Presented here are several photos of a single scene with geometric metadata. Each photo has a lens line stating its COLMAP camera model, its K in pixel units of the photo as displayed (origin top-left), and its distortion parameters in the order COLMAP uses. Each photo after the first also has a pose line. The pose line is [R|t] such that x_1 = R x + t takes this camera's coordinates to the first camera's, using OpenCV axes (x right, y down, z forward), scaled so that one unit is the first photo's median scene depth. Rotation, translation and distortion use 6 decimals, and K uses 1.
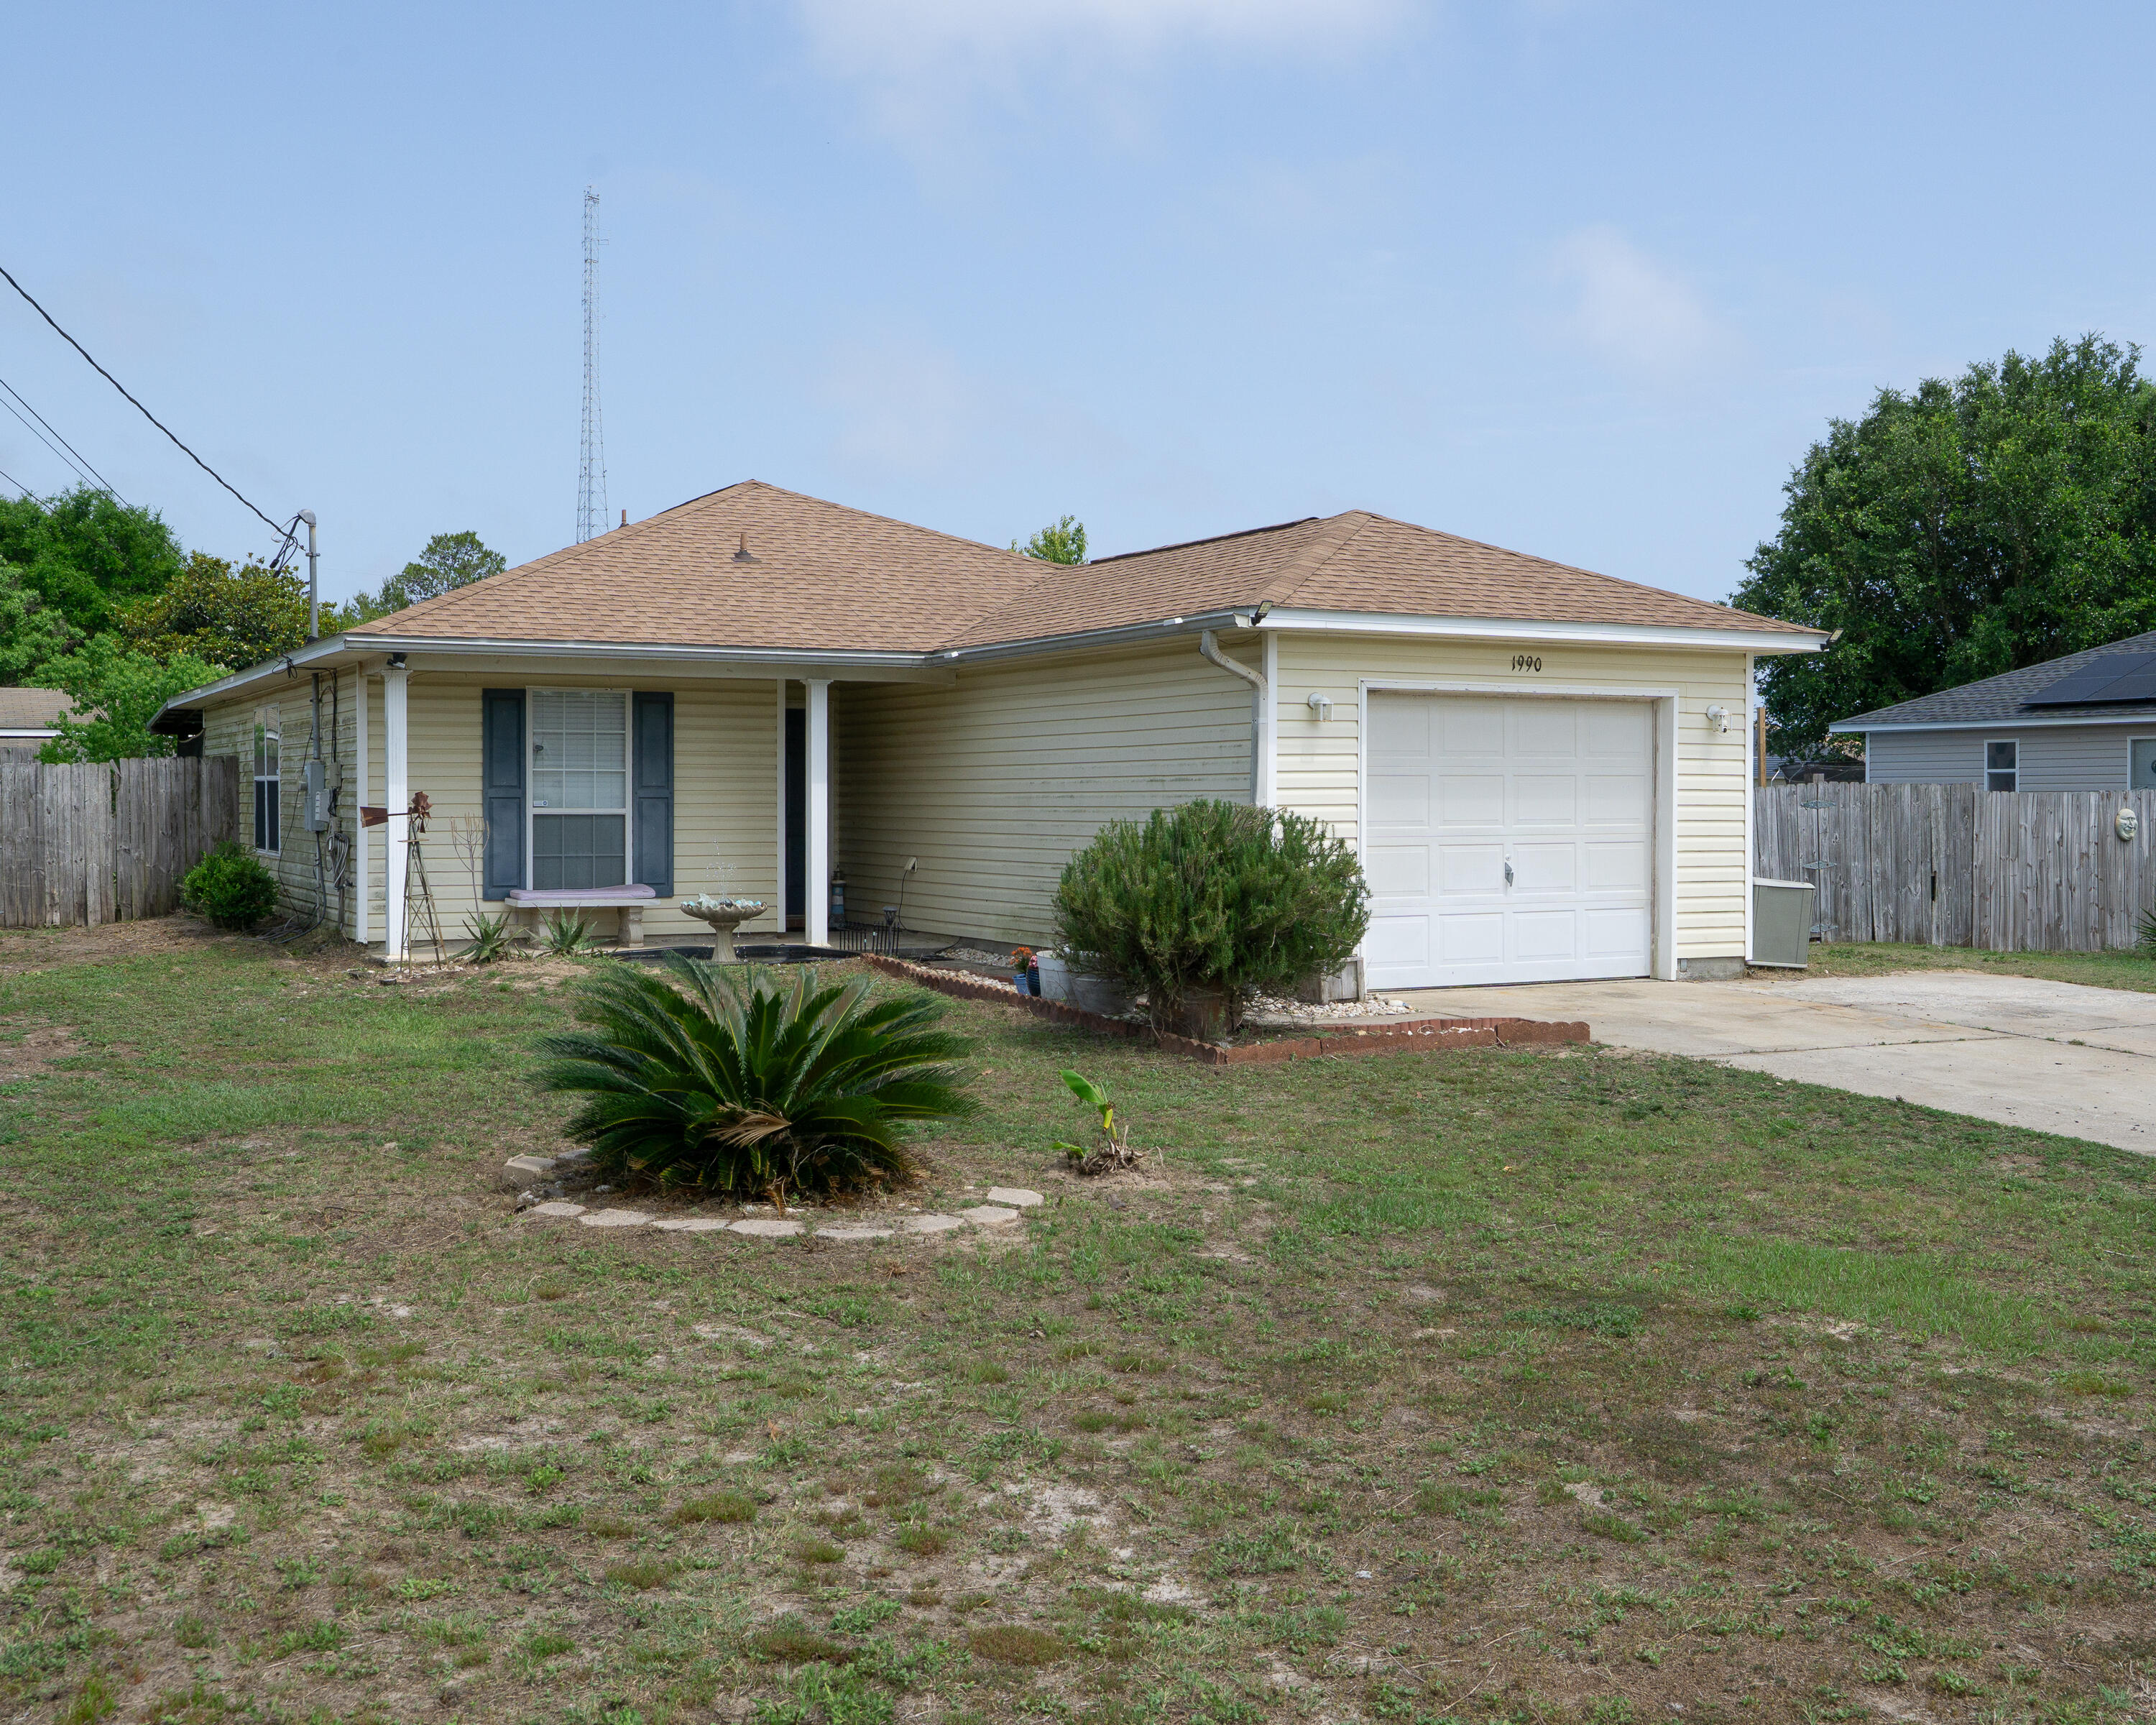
lens RADIAL K [[2157.1, 0, 1077.2], [0, 2157.1, 853.6], [0, 0, 1]] dist [-0.002165, 0.000000]
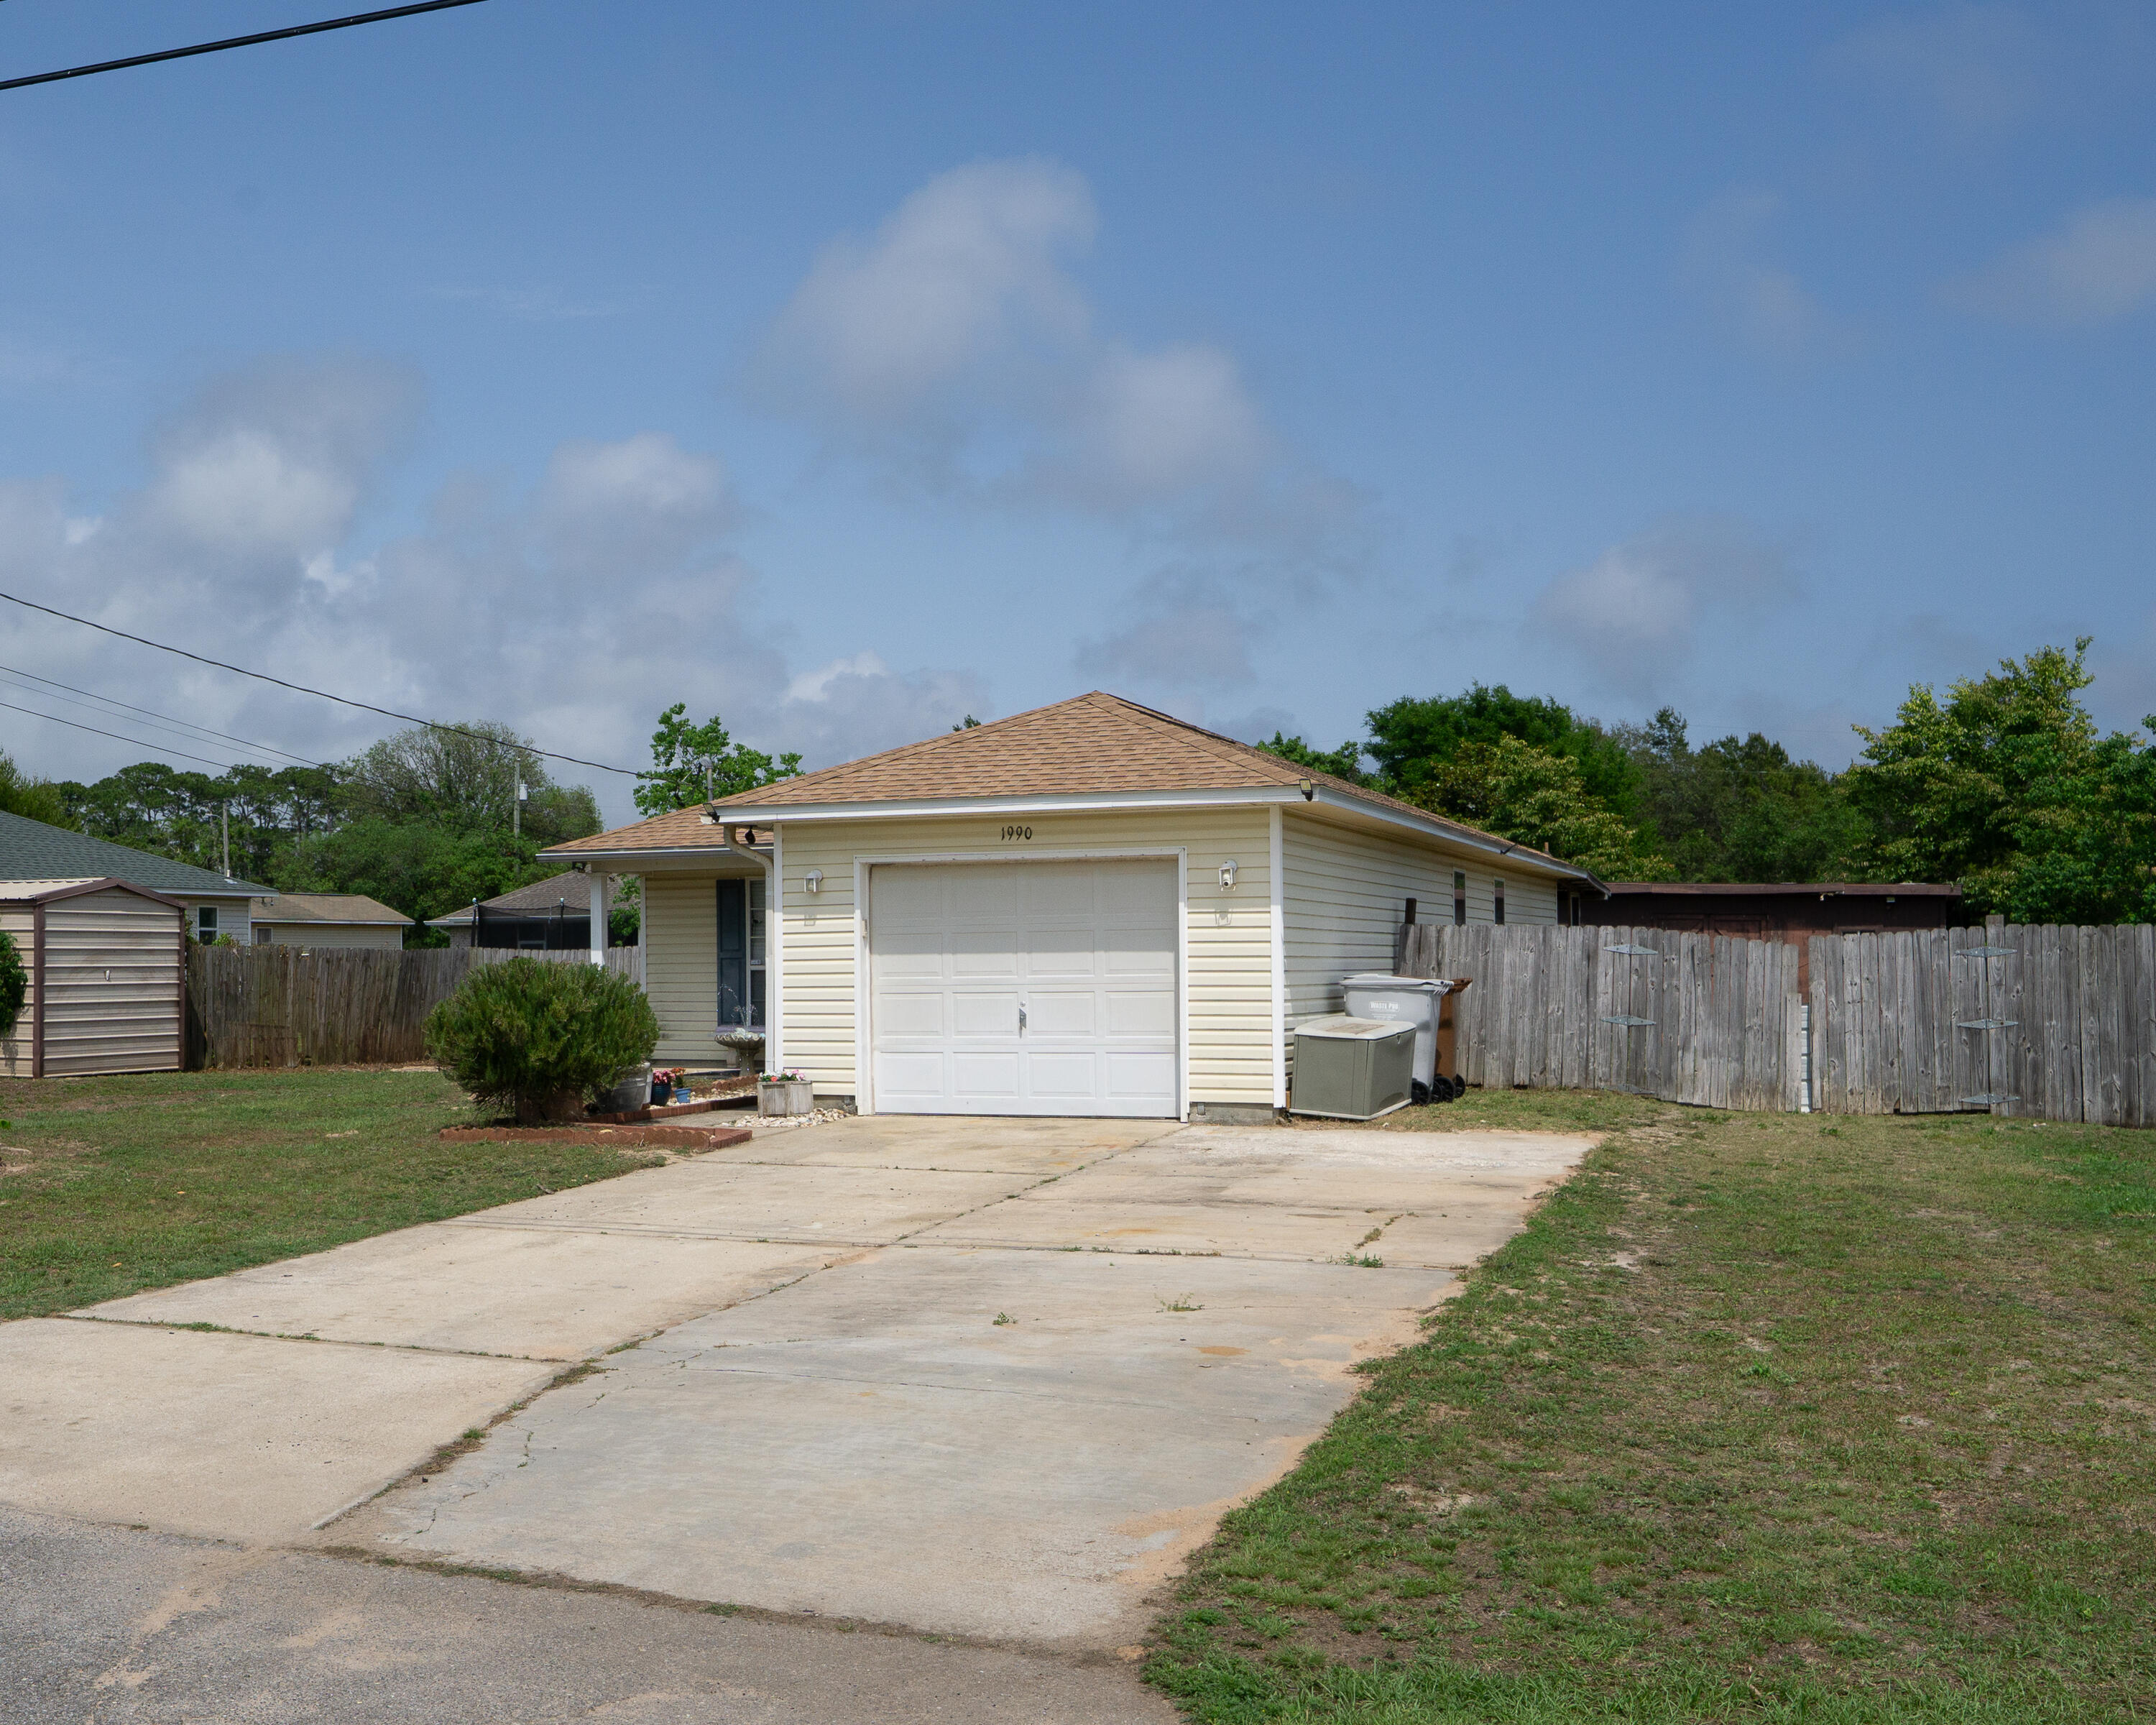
lens RADIAL K [[2186.8, 0, 1076.7], [0, 2186.8, 866.3], [0, 0, 1]] dist [0.006613, 0.000000]
pose [[0.682264, -0.039600, -0.730033, 1.004148], [-0.008677, 0.998023, -0.062246, 0.000767], [0.731054, 0.048803, 0.680572, 0.220483]]
